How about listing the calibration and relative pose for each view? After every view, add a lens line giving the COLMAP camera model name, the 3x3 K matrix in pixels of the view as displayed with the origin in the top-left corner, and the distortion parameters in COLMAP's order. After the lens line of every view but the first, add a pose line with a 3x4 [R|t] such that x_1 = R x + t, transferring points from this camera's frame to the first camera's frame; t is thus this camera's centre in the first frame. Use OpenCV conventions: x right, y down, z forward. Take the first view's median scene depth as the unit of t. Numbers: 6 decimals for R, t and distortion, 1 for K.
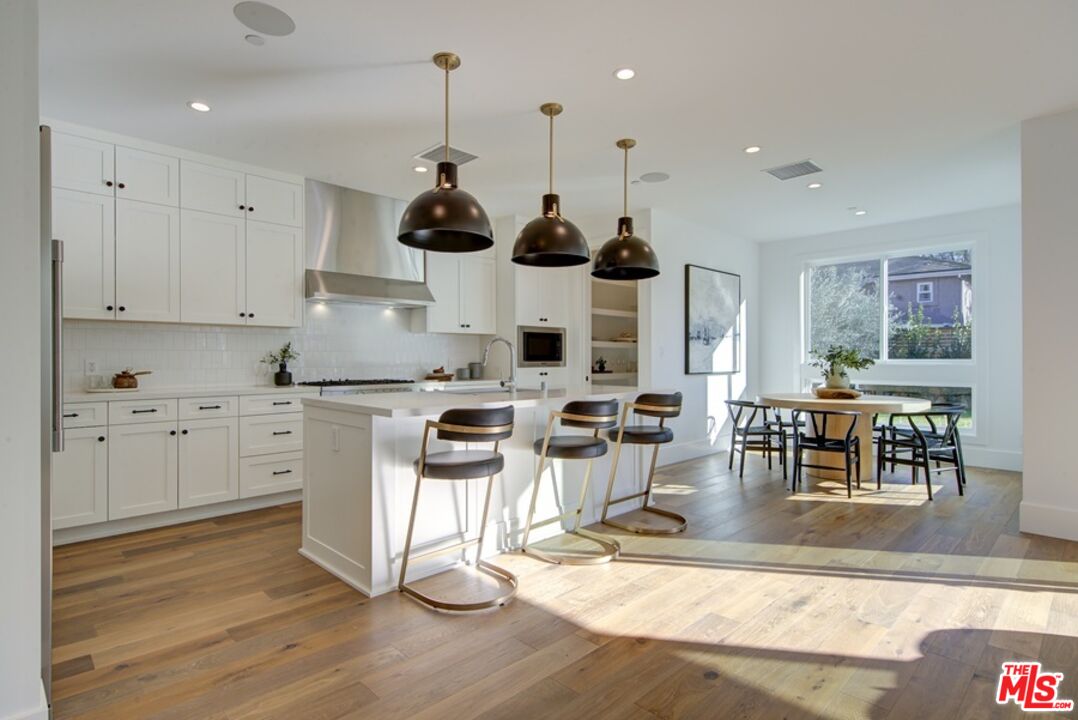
lens RADIAL K [[552.5, 0, 539.0], [0, 552.5, 360.0], [0, 0, 1]] dist [0.004042, -0.000053]
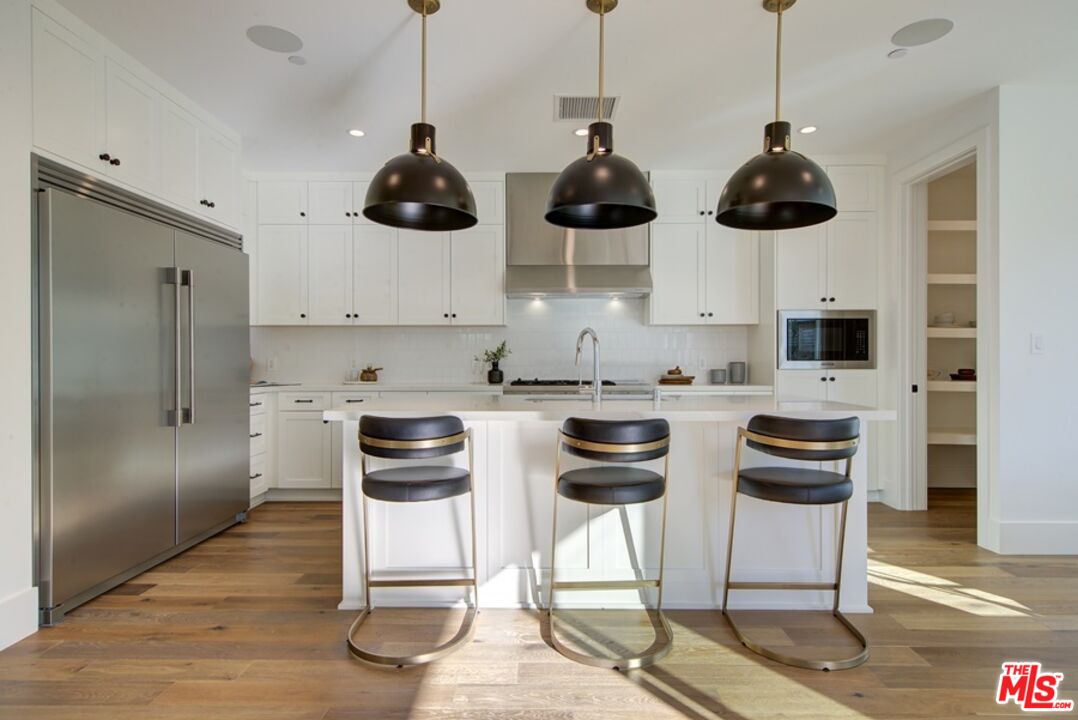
lens RADIAL K [[595.6, 0, 539.0], [0, 595.6, 360.0], [0, 0, 1]] dist [0.012298, -0.000231]
pose [[0.702126, 0.002472, -0.712048, 0.460334], [-0.001393, 0.999997, 0.002098, 0.000918], [0.712051, -0.000481, 0.702128, 0.365868]]
